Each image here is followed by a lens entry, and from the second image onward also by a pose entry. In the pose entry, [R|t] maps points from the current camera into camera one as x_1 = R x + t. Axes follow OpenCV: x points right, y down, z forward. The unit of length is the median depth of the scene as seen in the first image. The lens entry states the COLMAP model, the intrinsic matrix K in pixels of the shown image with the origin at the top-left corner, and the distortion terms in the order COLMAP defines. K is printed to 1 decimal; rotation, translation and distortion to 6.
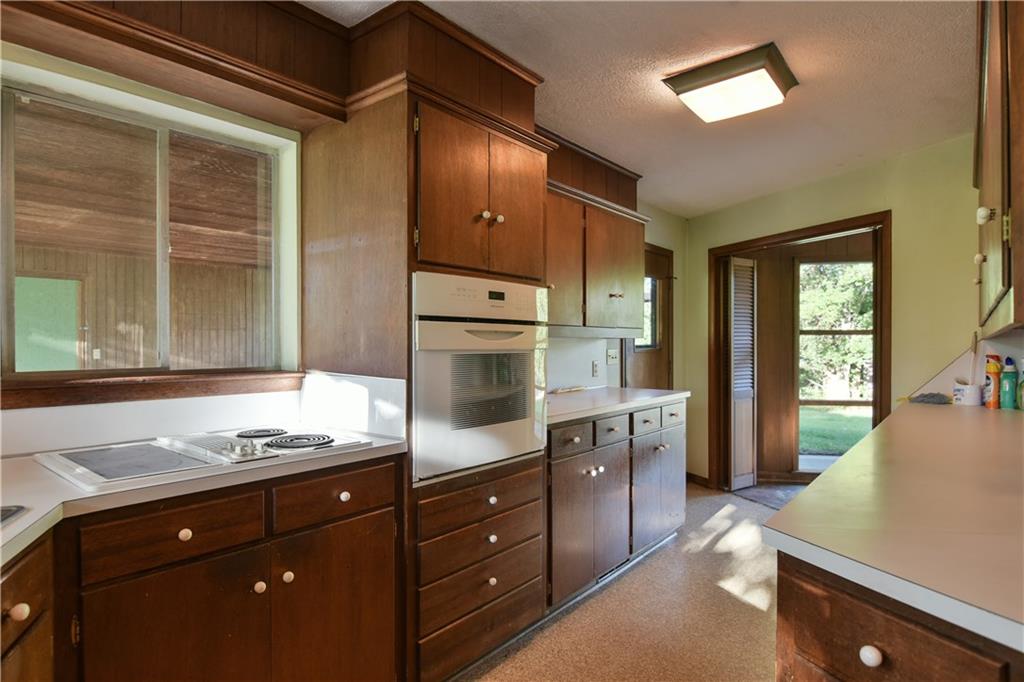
lens RADIAL K [[573.7, 0, 509.3], [0, 573.7, 345.4], [0, 0, 1]] dist [-0.004543, -0.007931]
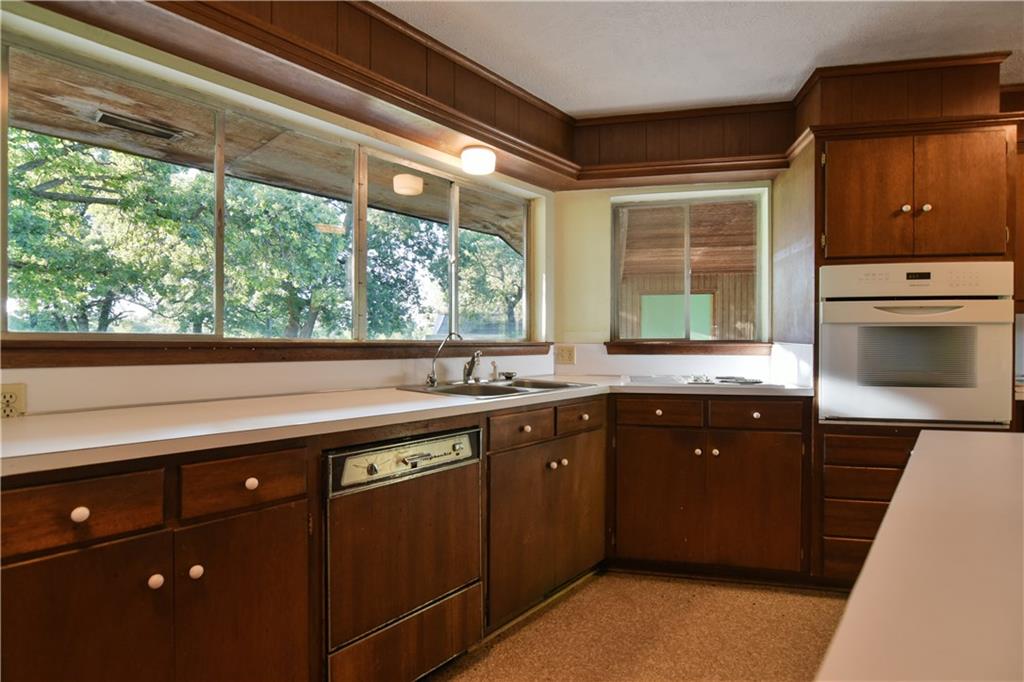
lens RADIAL K [[513.0, 0, 506.8], [0, 513.0, 345.8], [0, 0, 1]] dist [0.002315, 0.001024]
pose [[0.457081, 0.004915, -0.889412, 0.540083], [-0.005816, 0.999980, 0.002537, 0.058186], [0.889406, 0.004013, 0.457100, -0.217720]]
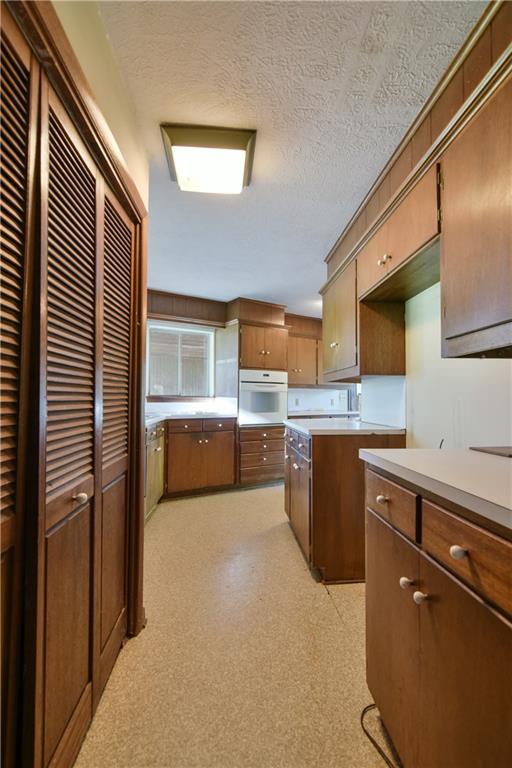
lens RADIAL K [[384.7, 0, 255.7], [0, 384.7, 385.7], [0, 0, 1]] dist [0.002315, 0.001024]
pose [[0.952669, -0.000423, -0.304008, 0.645119], [-0.010193, 0.999392, -0.033335, 0.056115], [0.303837, 0.034856, 0.952086, -1.264417]]
